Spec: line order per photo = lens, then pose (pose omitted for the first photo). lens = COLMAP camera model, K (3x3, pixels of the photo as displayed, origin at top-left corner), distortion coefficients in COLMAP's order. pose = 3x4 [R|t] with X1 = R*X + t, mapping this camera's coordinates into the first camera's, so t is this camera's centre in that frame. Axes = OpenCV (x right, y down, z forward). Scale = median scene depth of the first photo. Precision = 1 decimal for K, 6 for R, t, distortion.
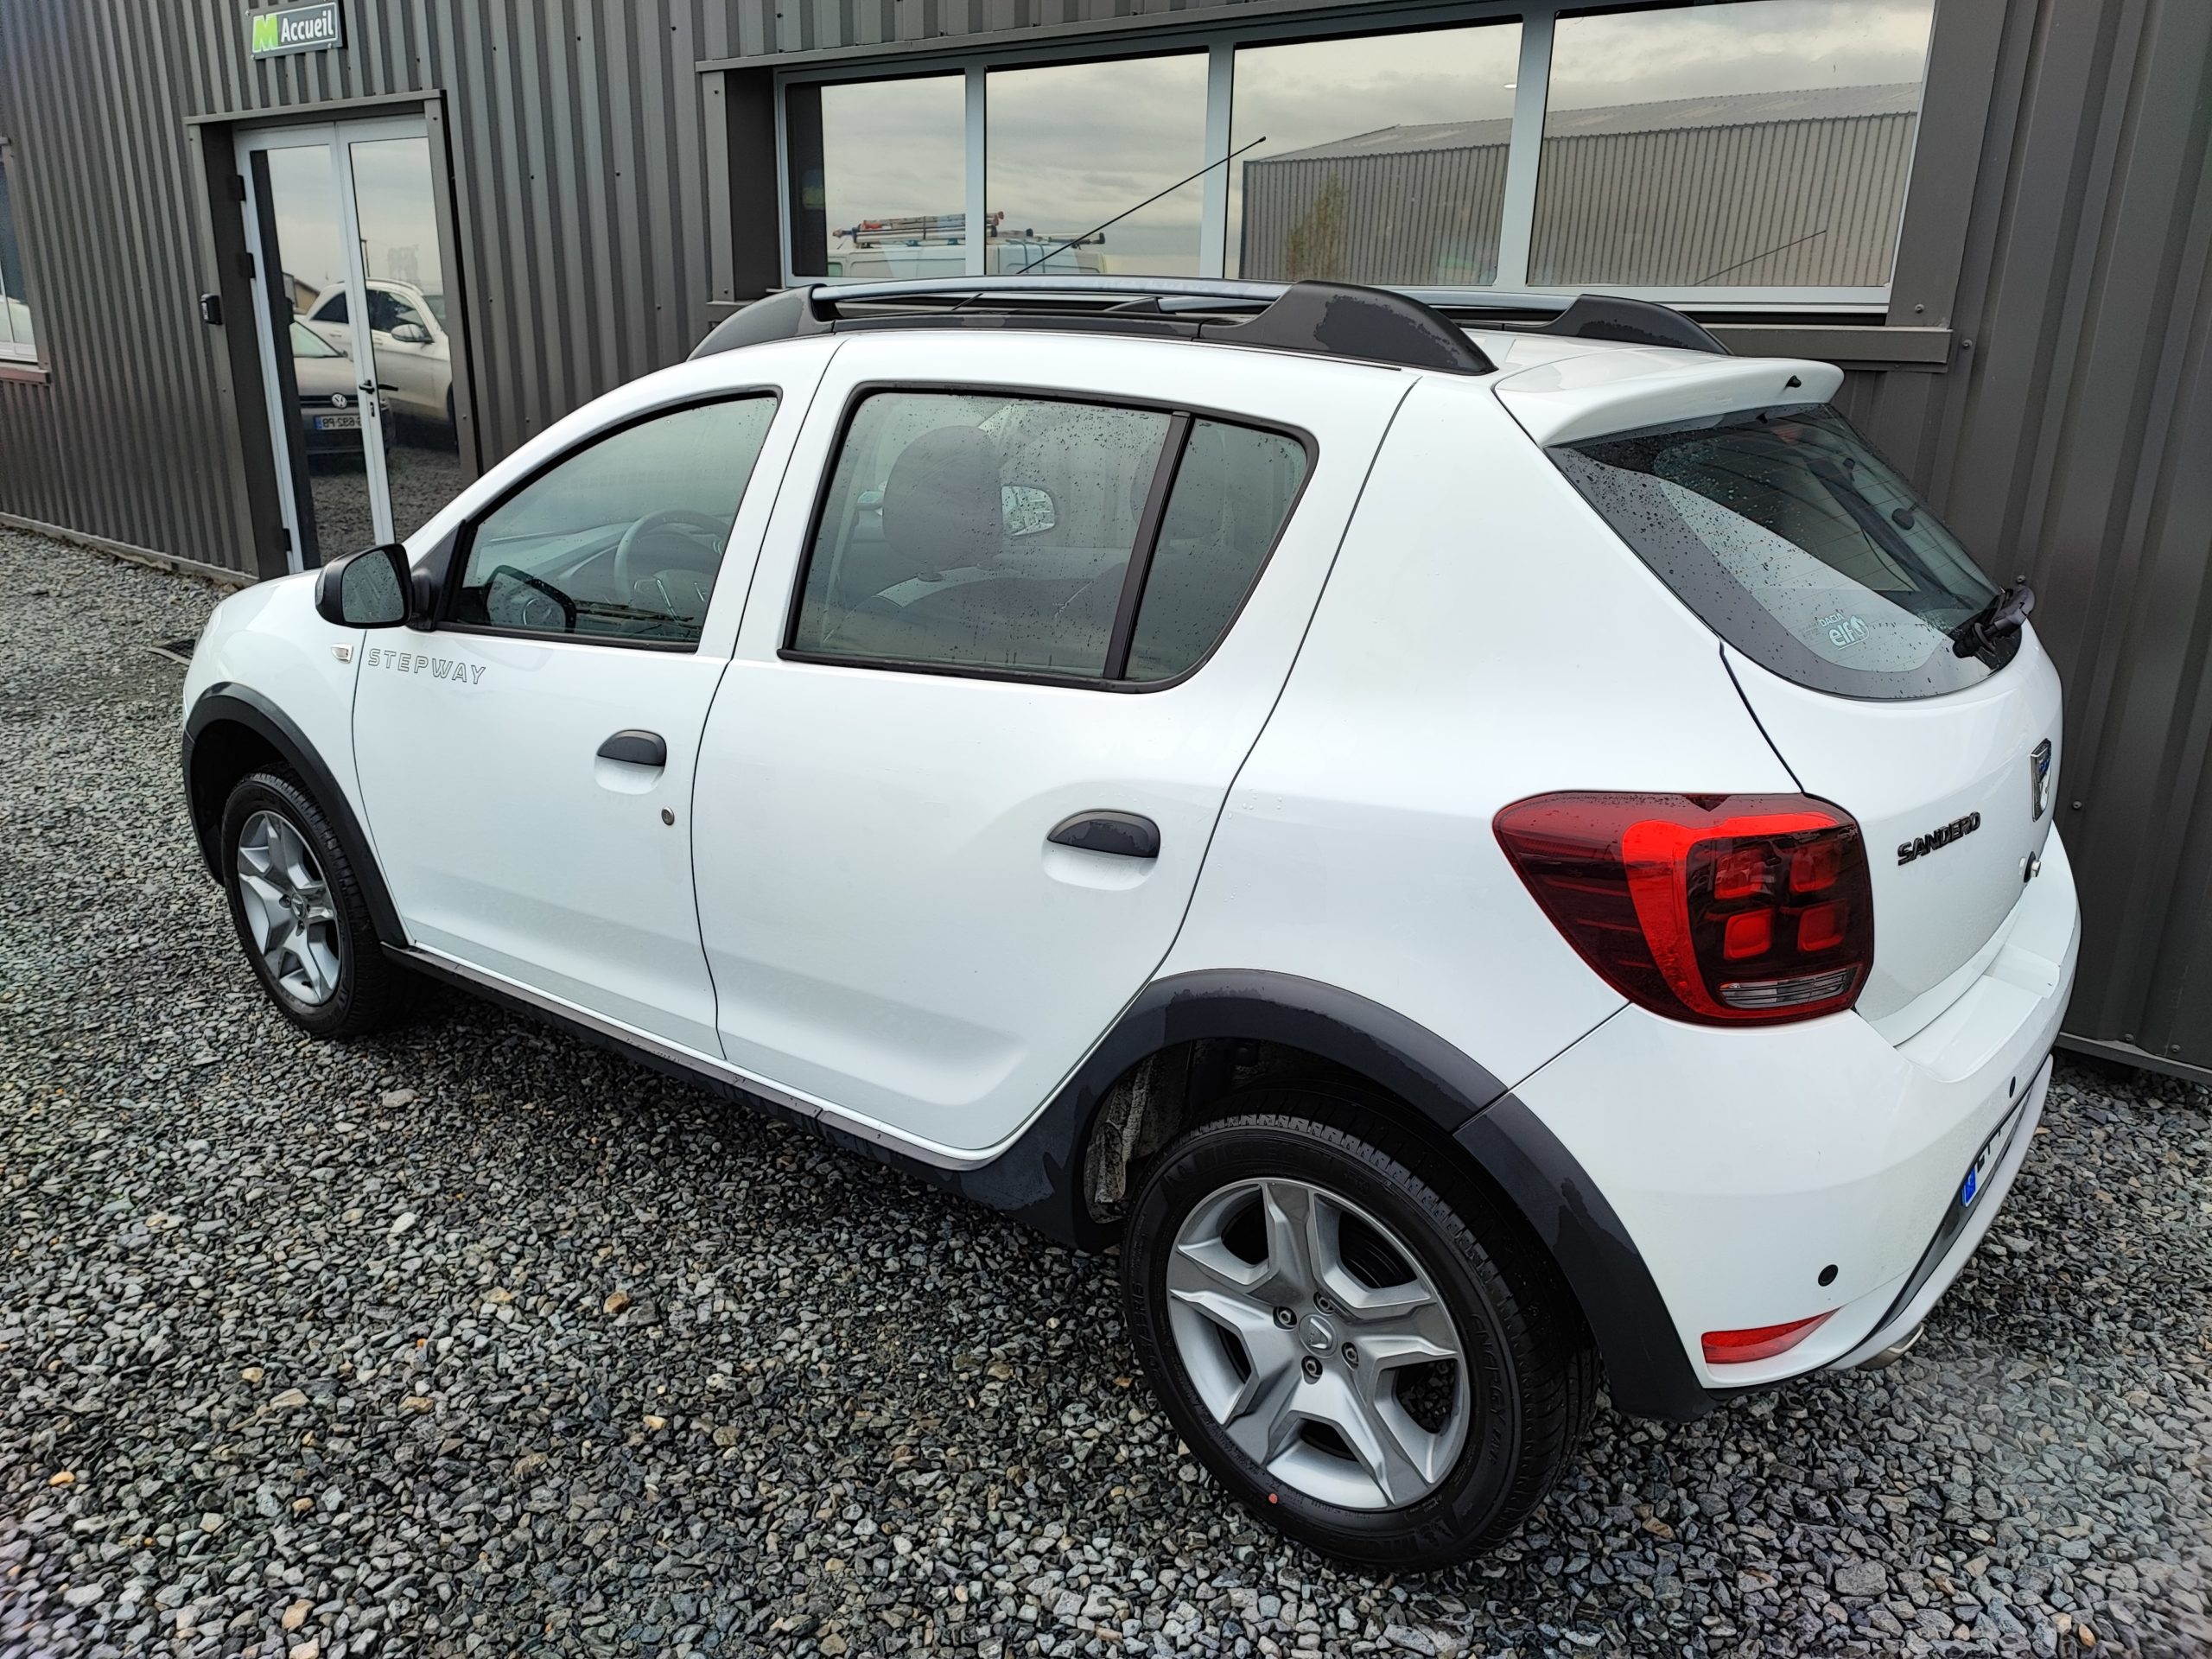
lens RADIAL K [[1596.4, 0, 1094.2], [0, 1596.4, 821.2], [0, 0, 1]] dist [0.063680, -0.072477]
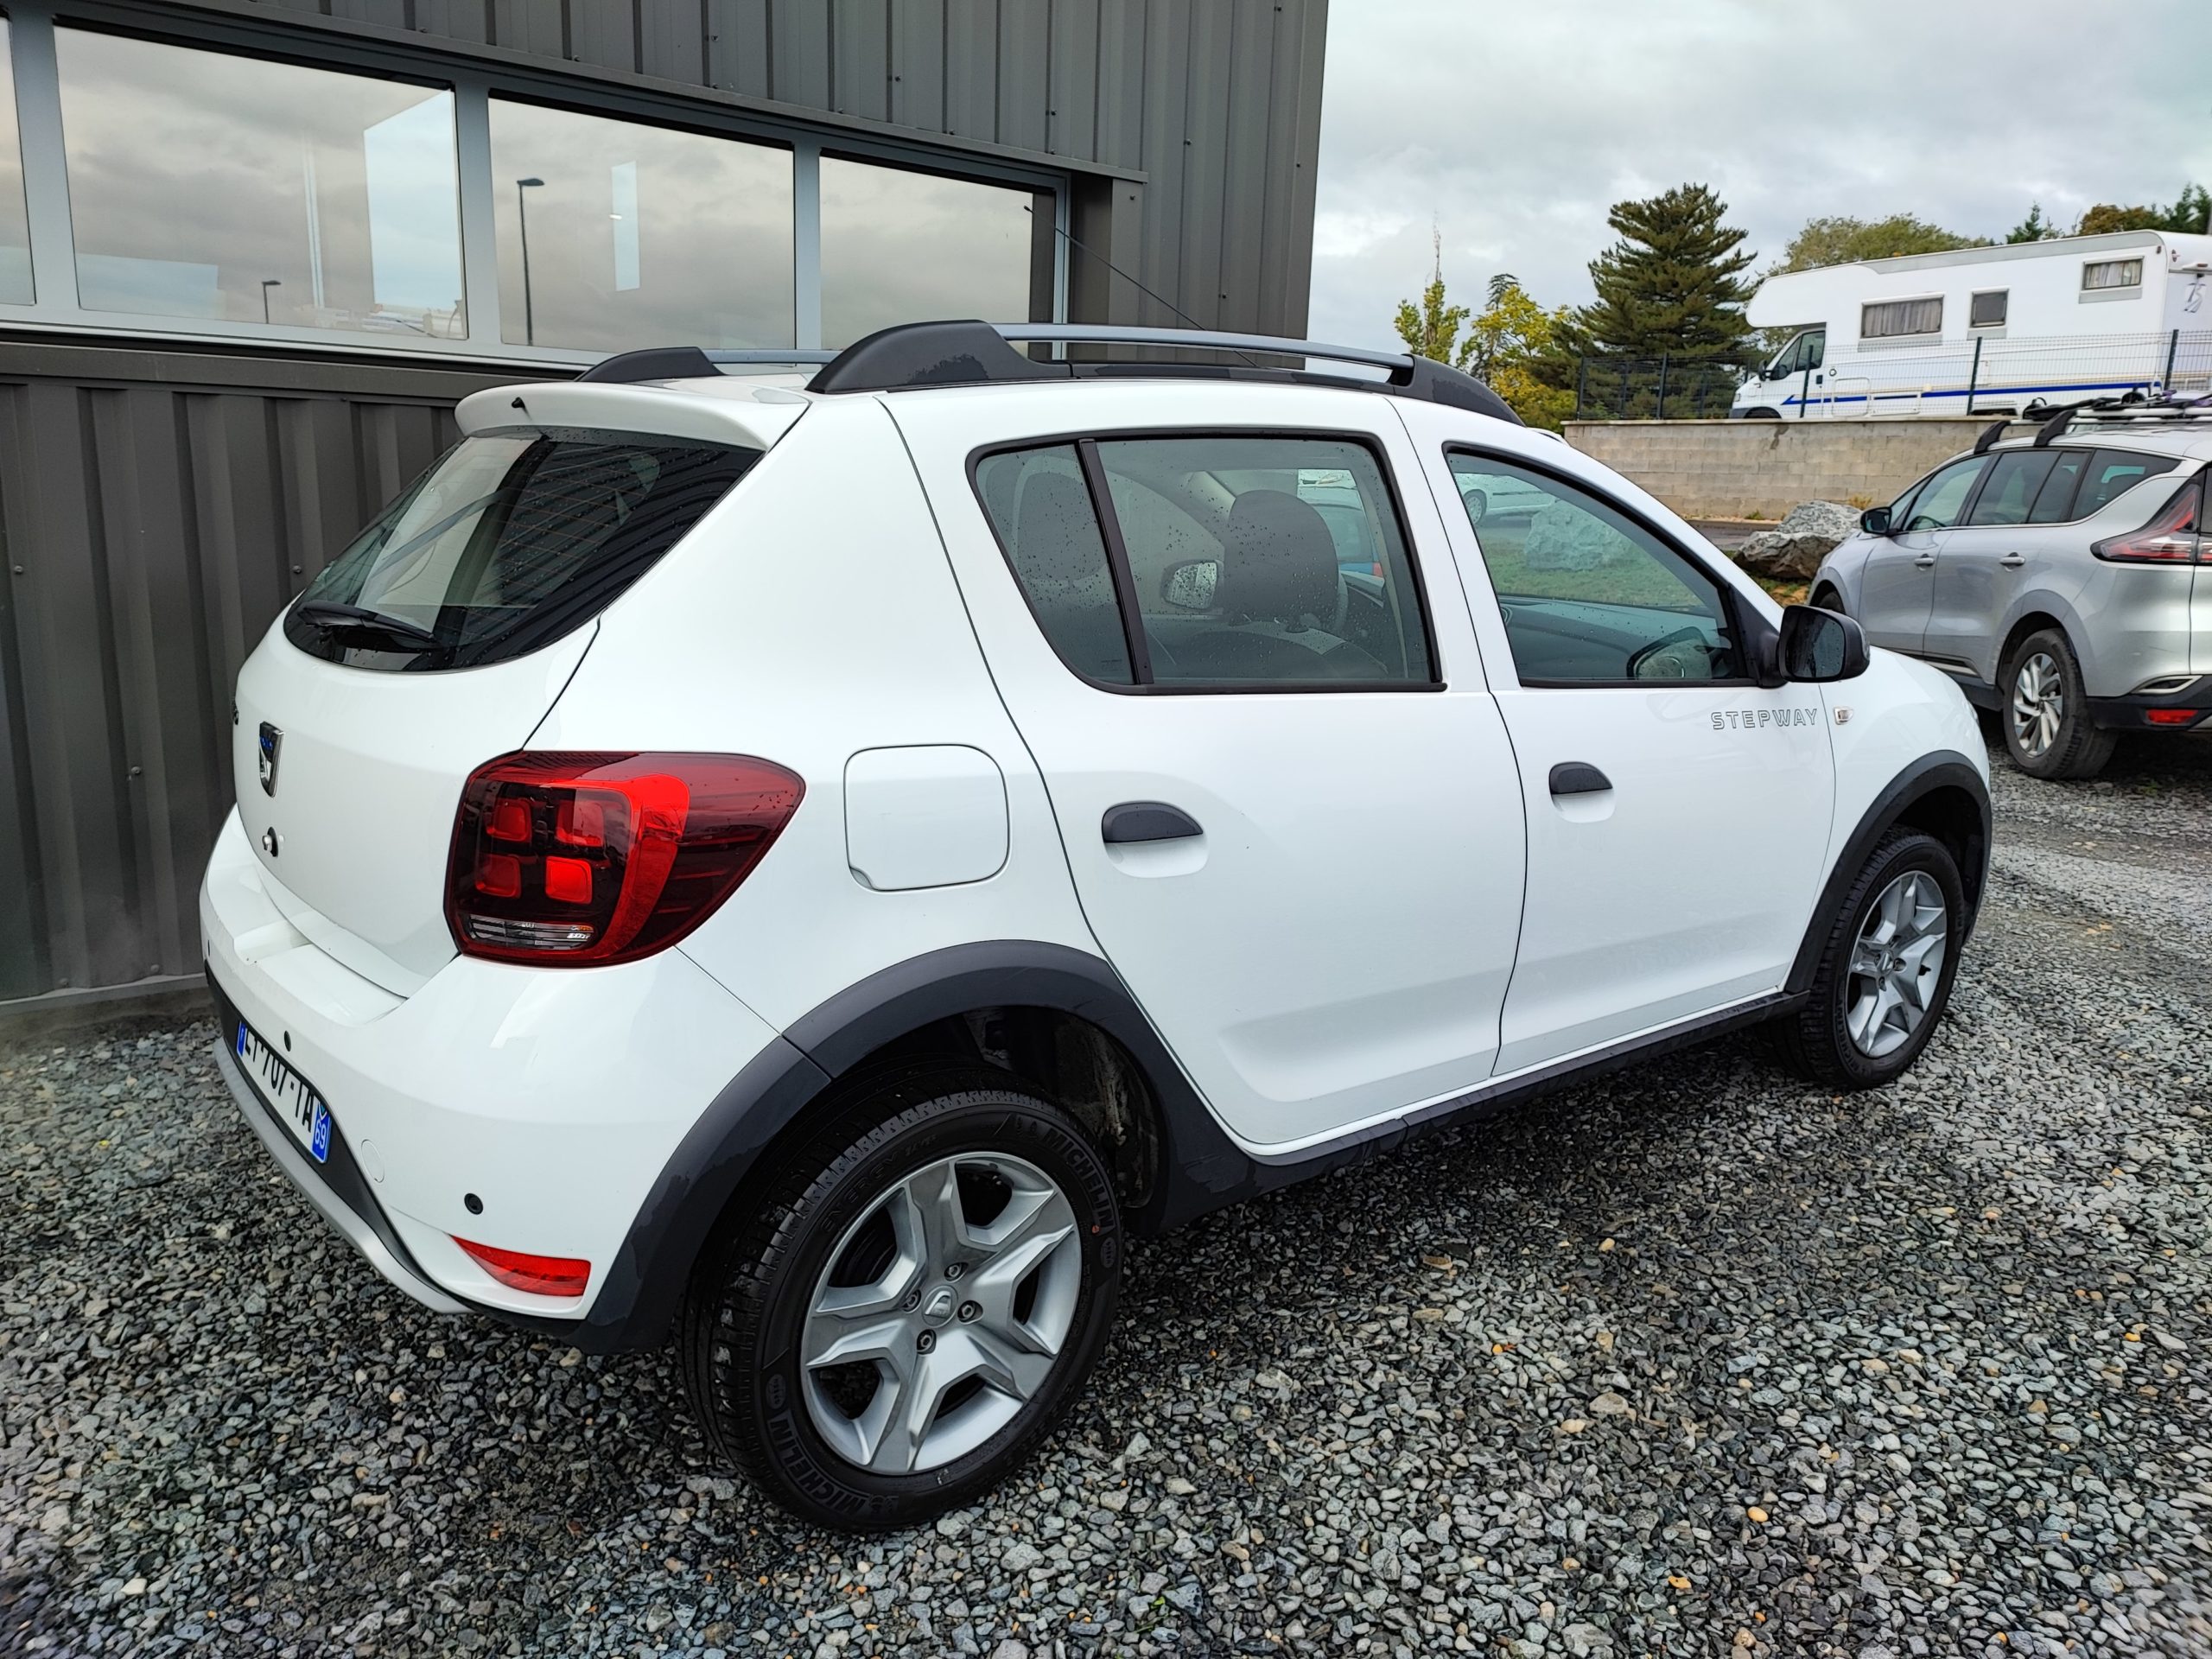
lens RADIAL K [[1596.4, 0, 1103.5], [0, 1596.4, 821.2], [0, 0, 1]] dist [0.063680, -0.072477]
pose [[0.201313, -0.209568, 0.956846, -1.242460], [0.274983, 0.949654, 0.150138, -0.209279], [-0.940137, 0.232892, 0.248806, 0.817713]]
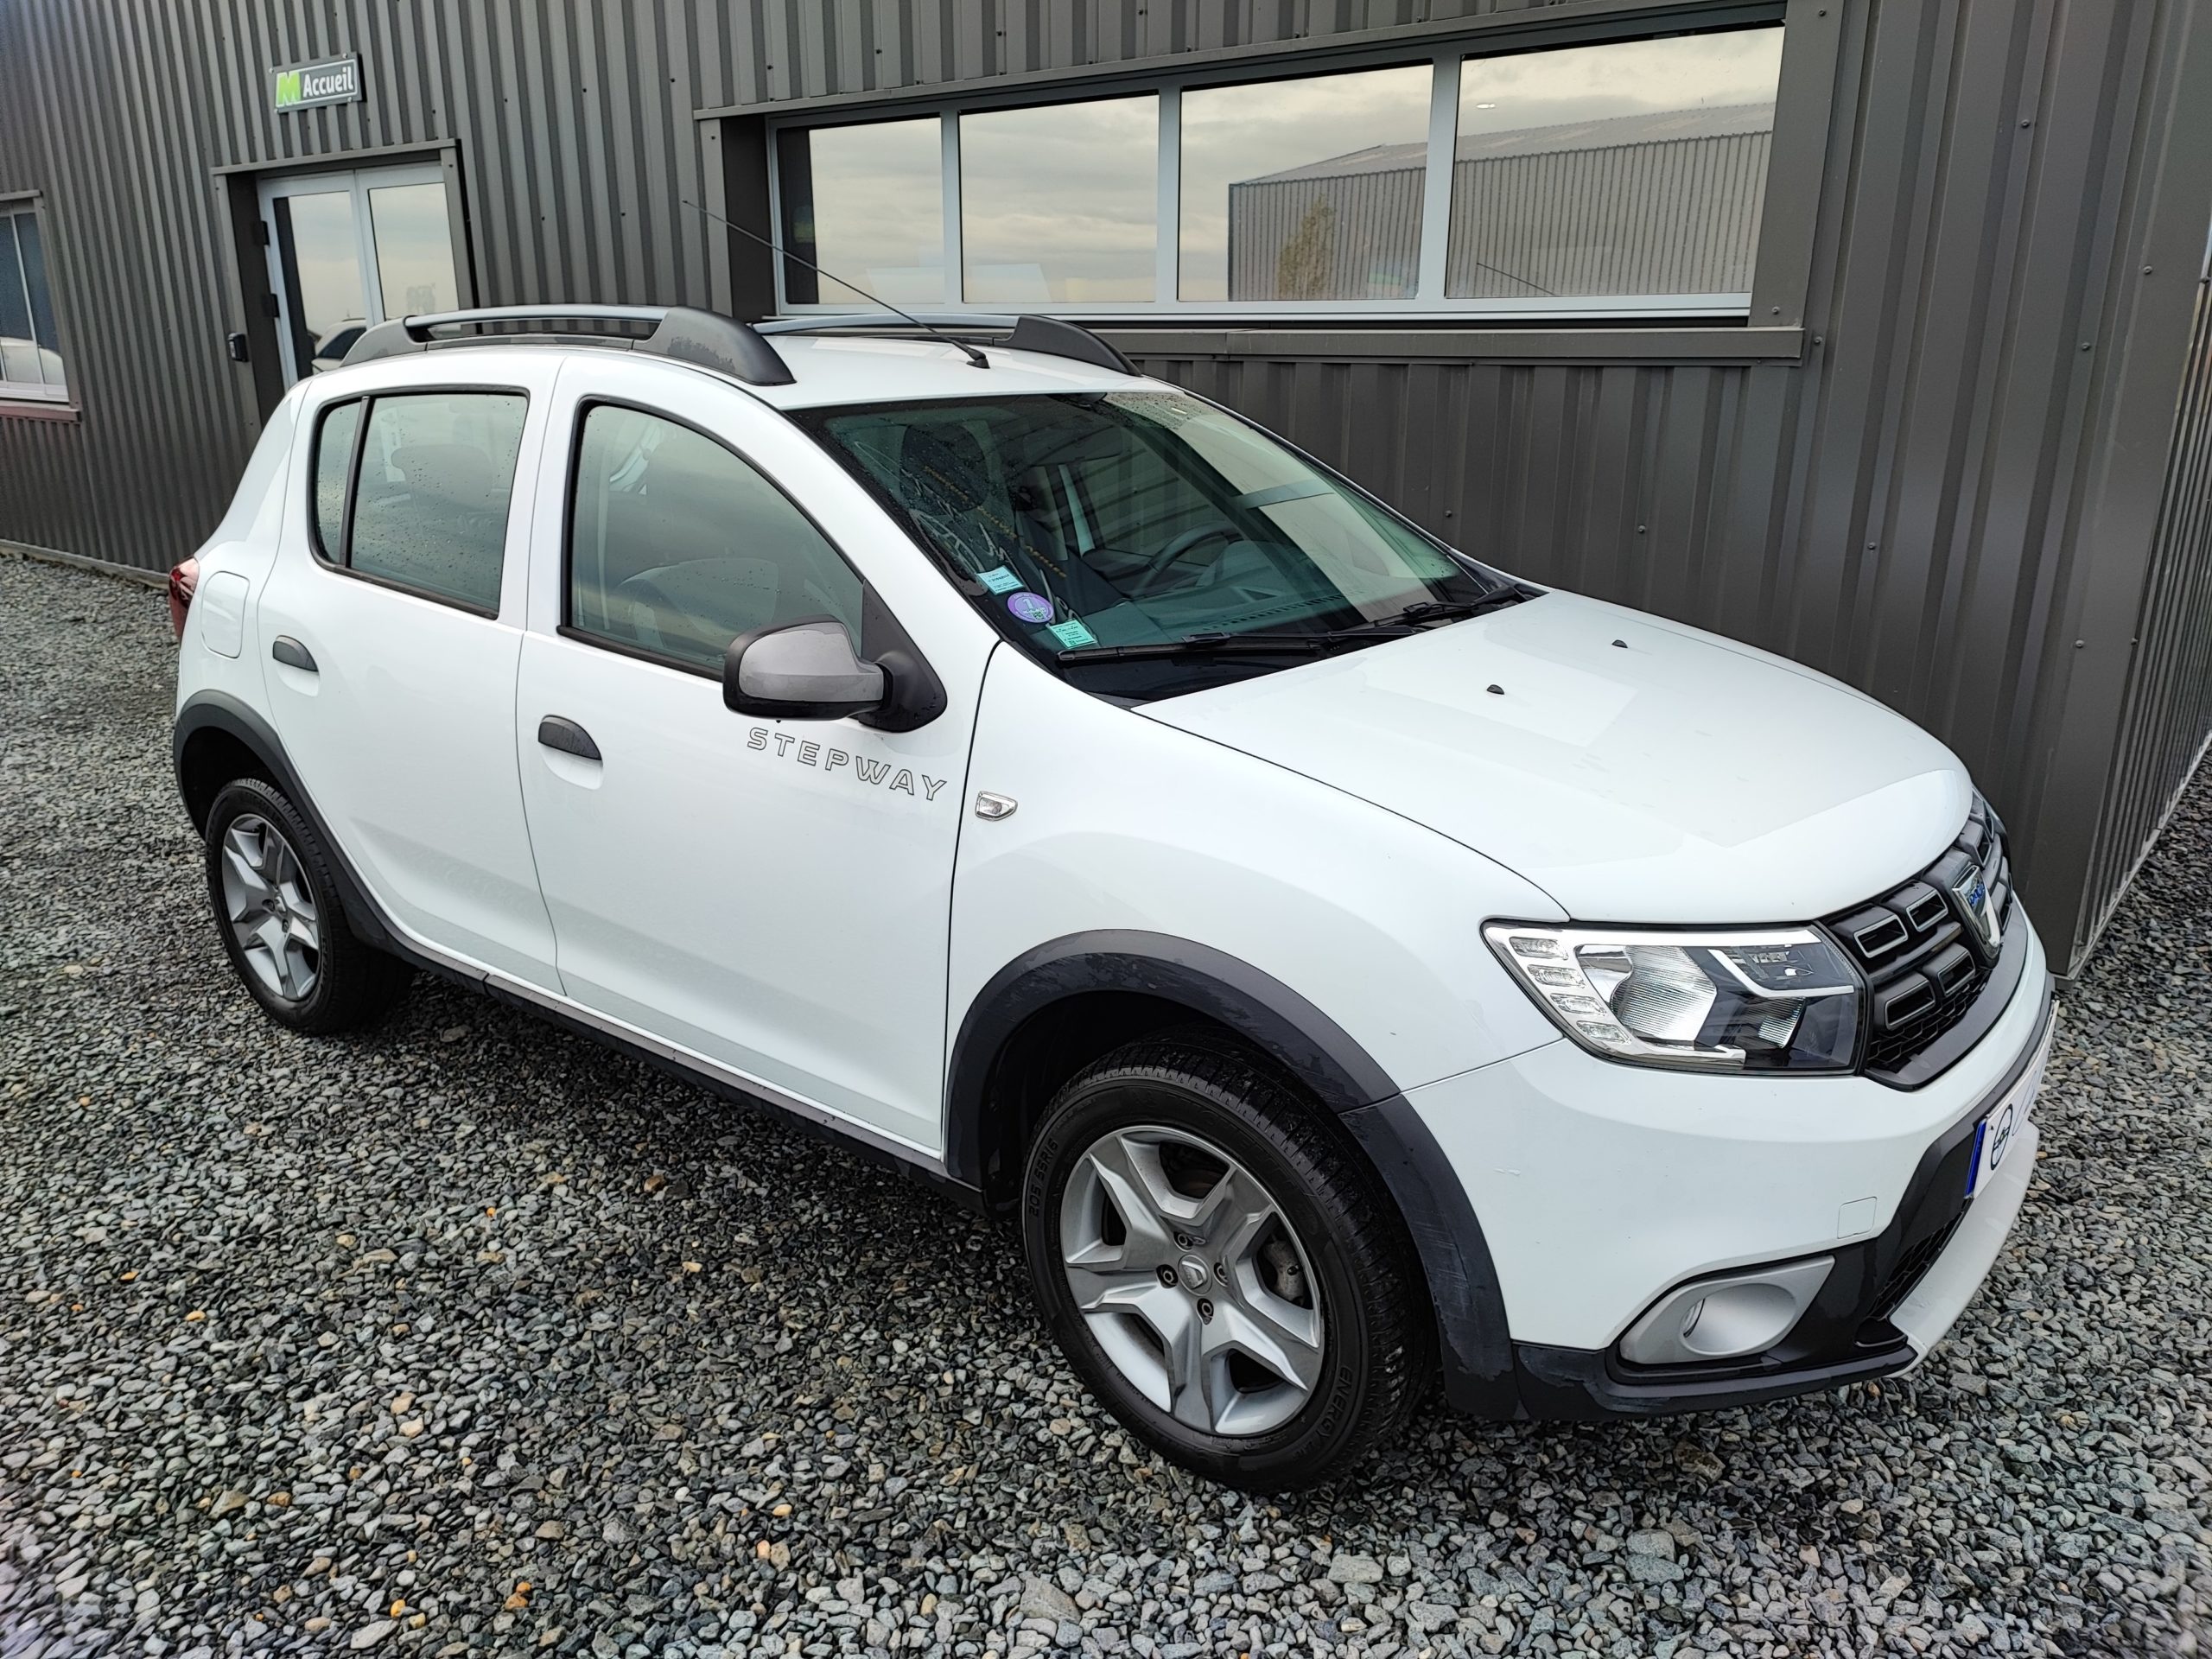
lens RADIAL K [[1596.4, 0, 1091.9], [0, 1596.4, 822.3], [0, 0, 1]] dist [0.063680, -0.072477]
pose [[0.999779, -0.020962, -0.001709, 0.024333], [0.020939, 0.999703, -0.012480, 0.051945], [0.001970, 0.012442, 0.999921, -0.145901]]
